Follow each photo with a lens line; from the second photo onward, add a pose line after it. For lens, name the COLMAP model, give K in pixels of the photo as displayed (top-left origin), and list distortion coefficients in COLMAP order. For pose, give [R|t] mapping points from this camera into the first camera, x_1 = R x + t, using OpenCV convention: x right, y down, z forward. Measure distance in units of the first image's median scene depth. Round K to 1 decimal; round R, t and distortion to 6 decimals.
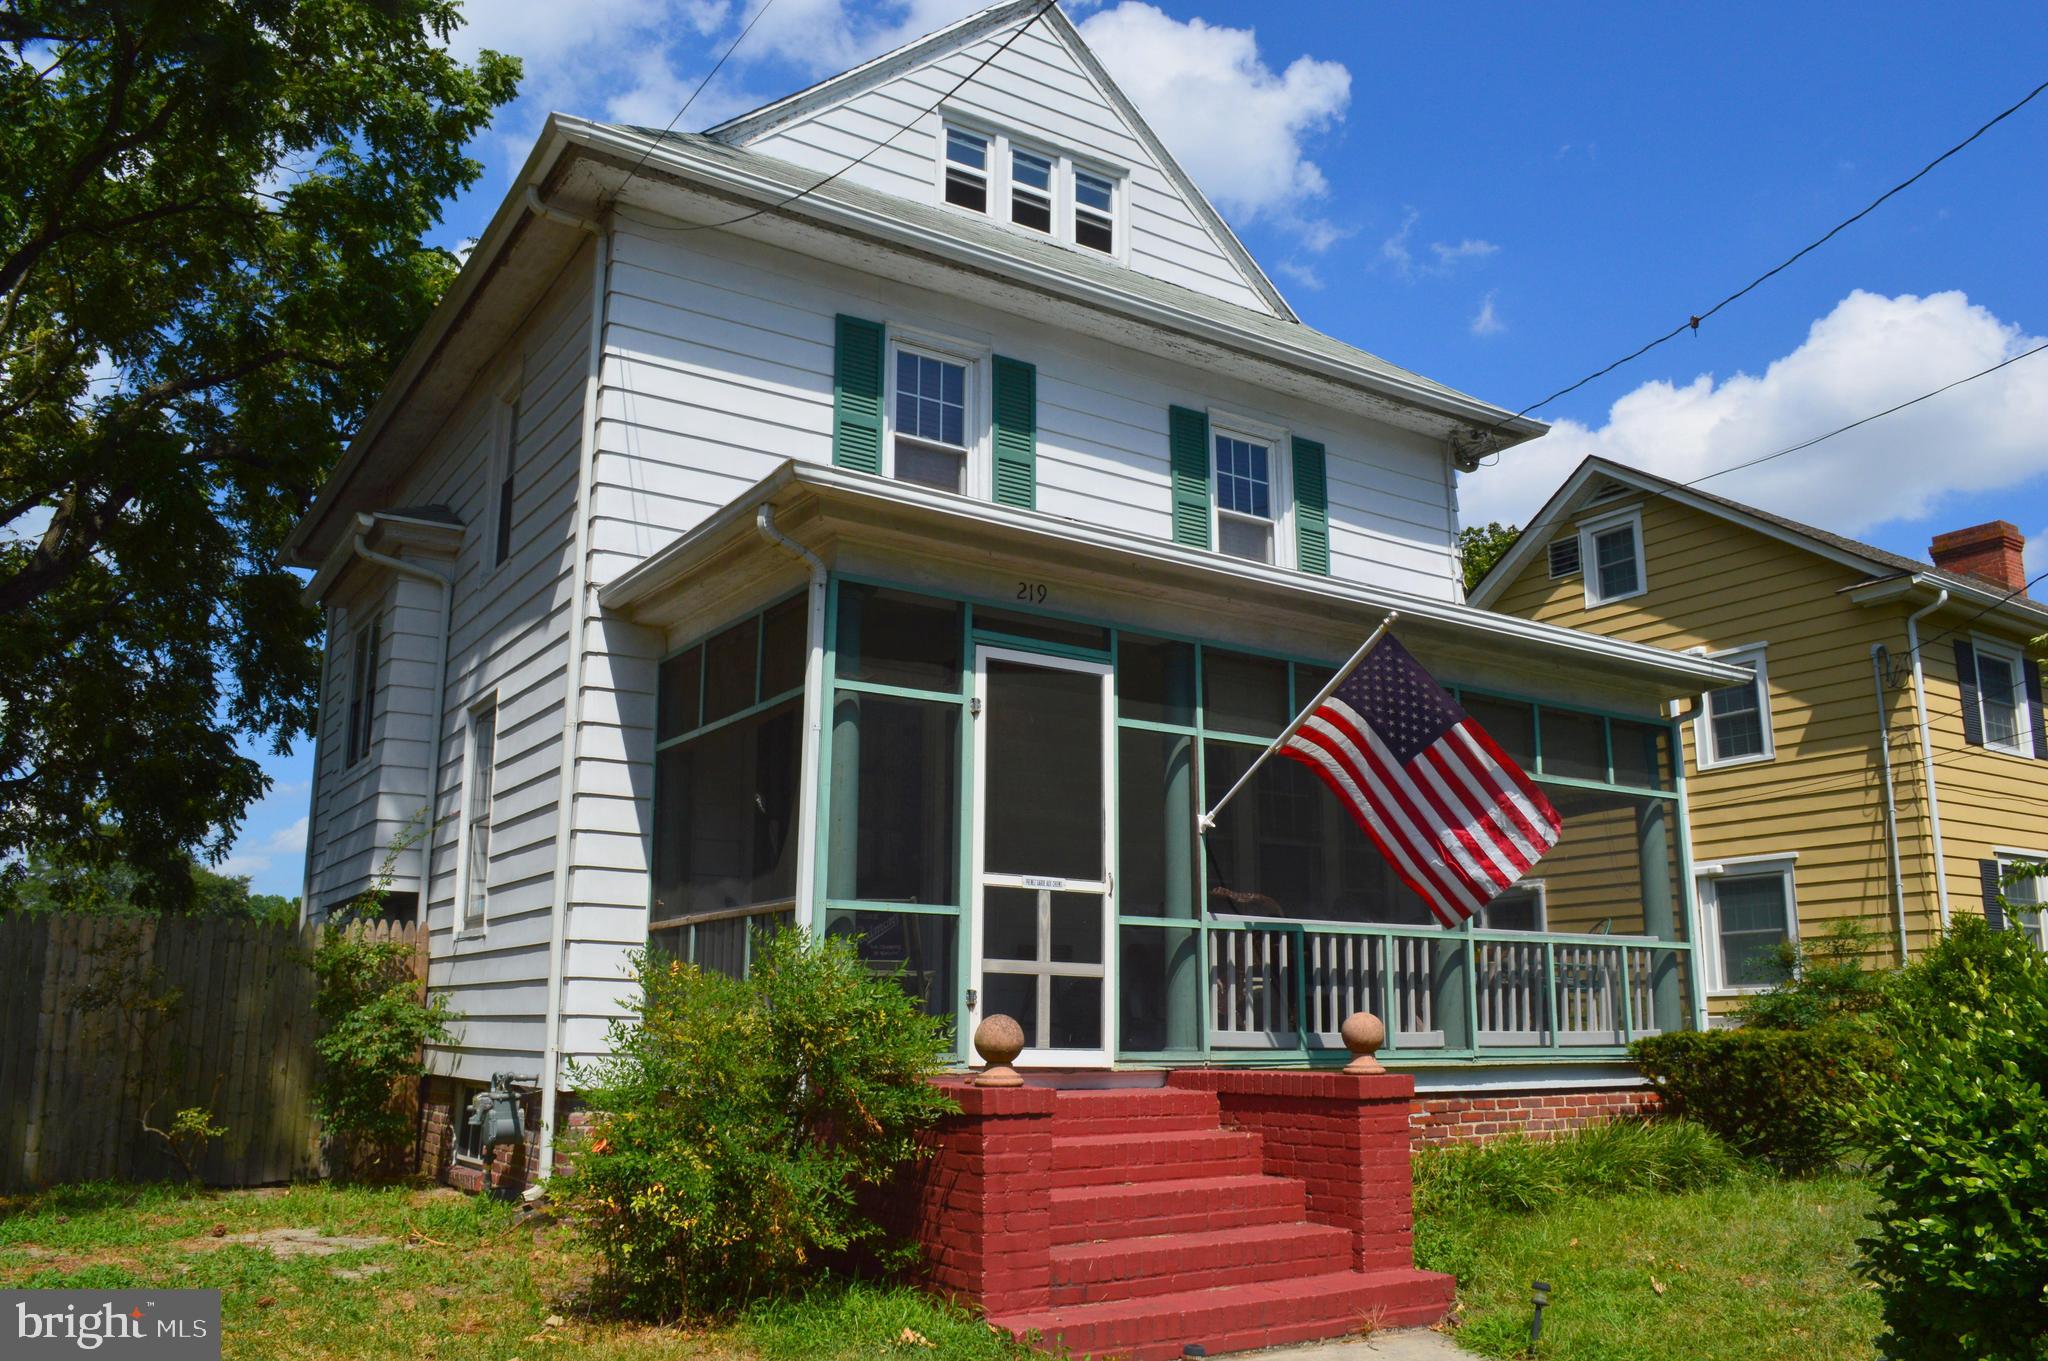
lens RADIAL K [[1628.5, 0, 1000.1], [0, 1628.5, 679.3], [0, 0, 1]] dist [-0.082048, 0.006857]
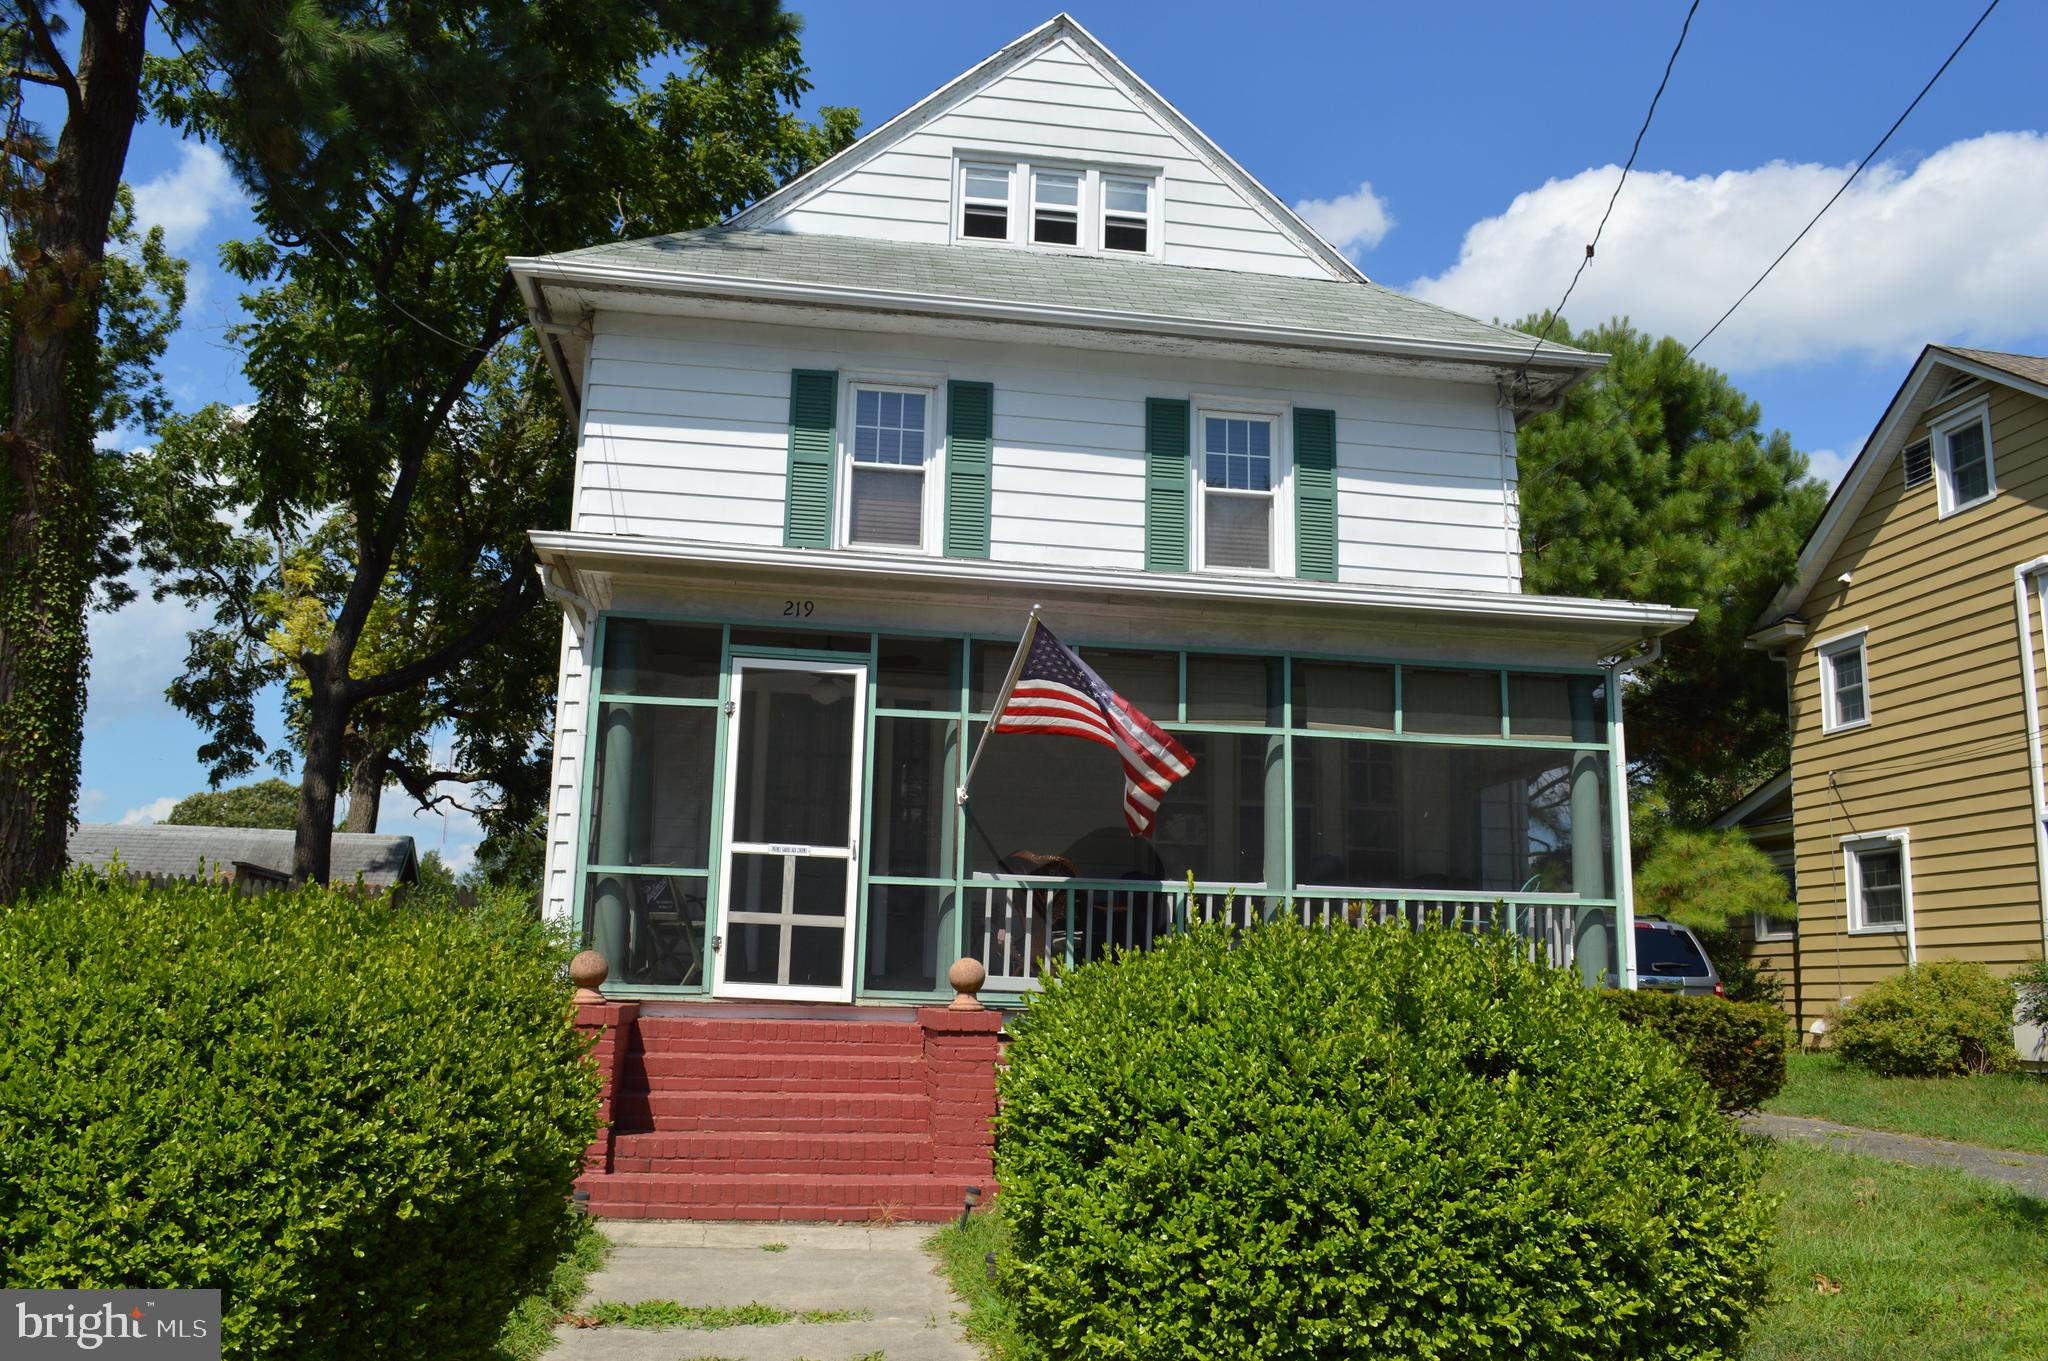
lens RADIAL K [[1684.7, 0, 999.3], [0, 1684.7, 682.6], [0, 0, 1]] dist [-0.079417, 0.000470]
pose [[0.909185, -0.057246, -0.412439, 0.662911], [0.068600, 0.997563, 0.012762, -0.004500], [0.410703, -0.039897, 0.910896, -0.072870]]
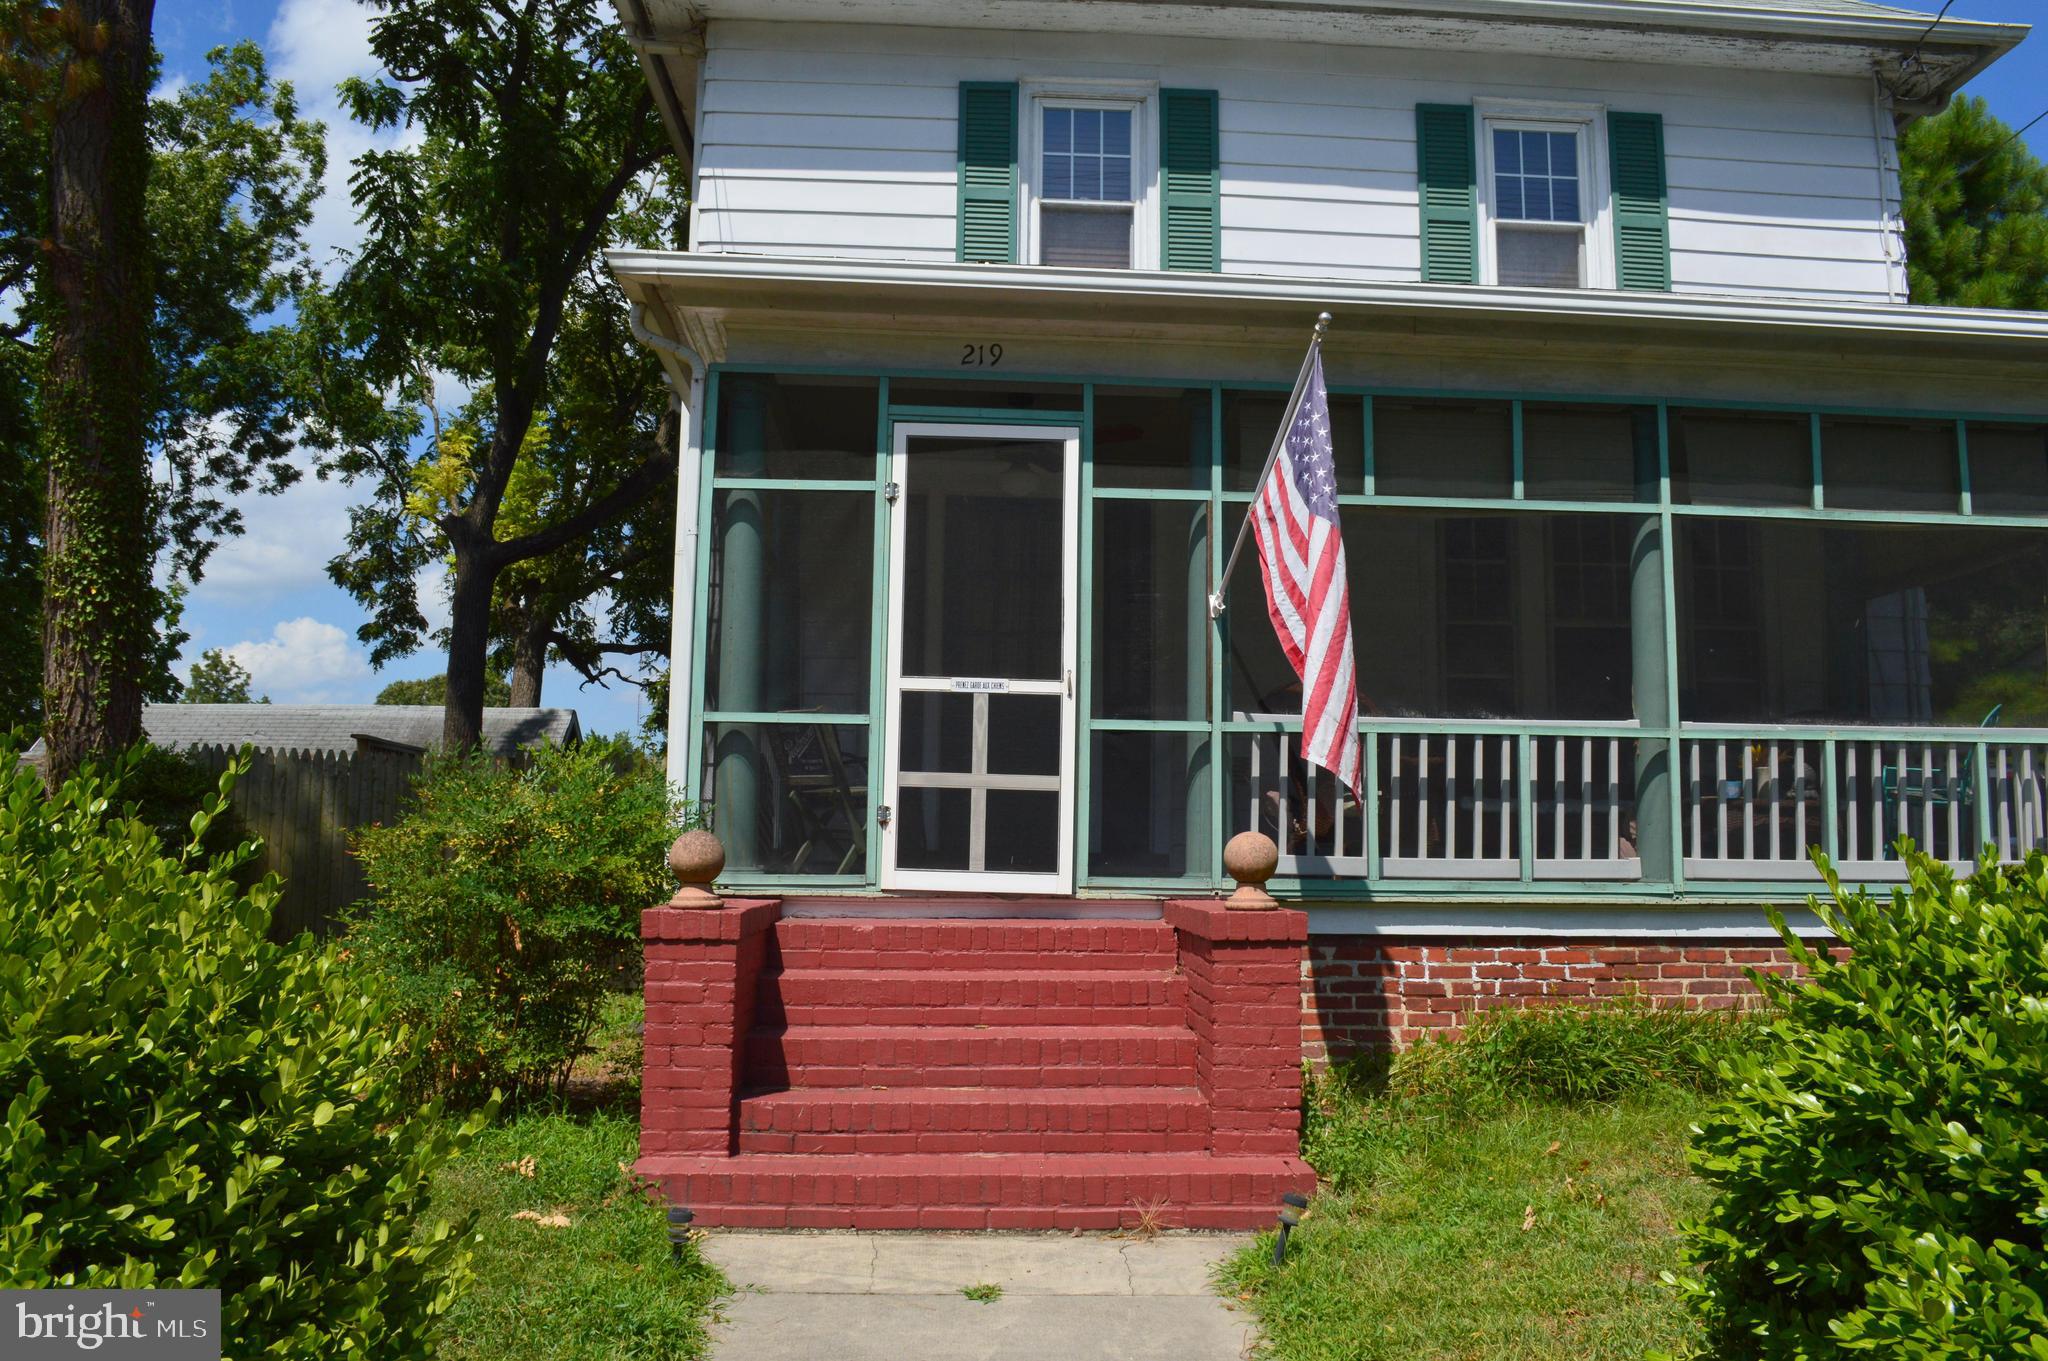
lens RADIAL K [[1619.8, 0, 999.4], [0, 1619.8, 681.4], [0, 0, 1]] dist [-0.082123, 0.004967]
pose [[0.862521, -0.046180, -0.503910, 0.453833], [0.098563, 0.992086, 0.077787, 0.053699], [0.496329, -0.116760, 0.860247, 0.241927]]
